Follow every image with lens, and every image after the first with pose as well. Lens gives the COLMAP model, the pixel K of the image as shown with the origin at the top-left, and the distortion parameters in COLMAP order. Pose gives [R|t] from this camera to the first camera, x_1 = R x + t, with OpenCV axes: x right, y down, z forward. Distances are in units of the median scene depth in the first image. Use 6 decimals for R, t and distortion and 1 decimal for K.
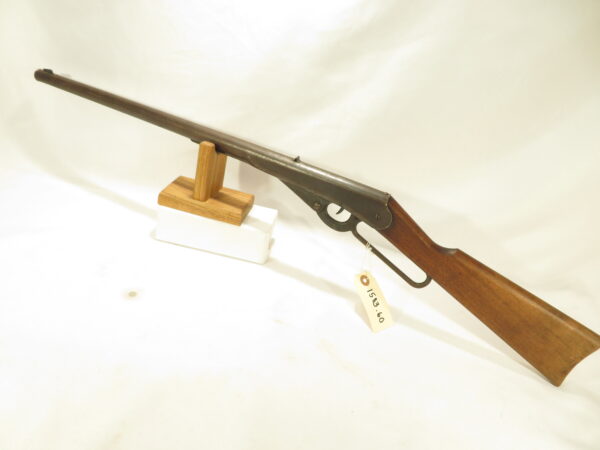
lens RADIAL K [[394.0, 0, 300.0], [0, 394.0, 225.0], [0, 0, 1]] dist [-0.002716, 0.000024]
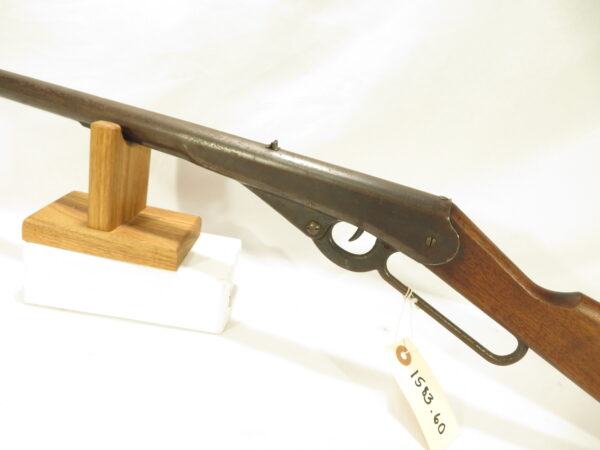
lens RADIAL K [[394.0, 0, 300.0], [0, 394.0, 225.0], [0, 0, 1]] dist [-0.002716, 0.000024]
pose [[0.993560, -0.050270, 0.101547, -0.031007], [0.057056, 0.996249, -0.065064, -0.017499], [-0.097895, 0.070439, 0.992701, 0.439525]]
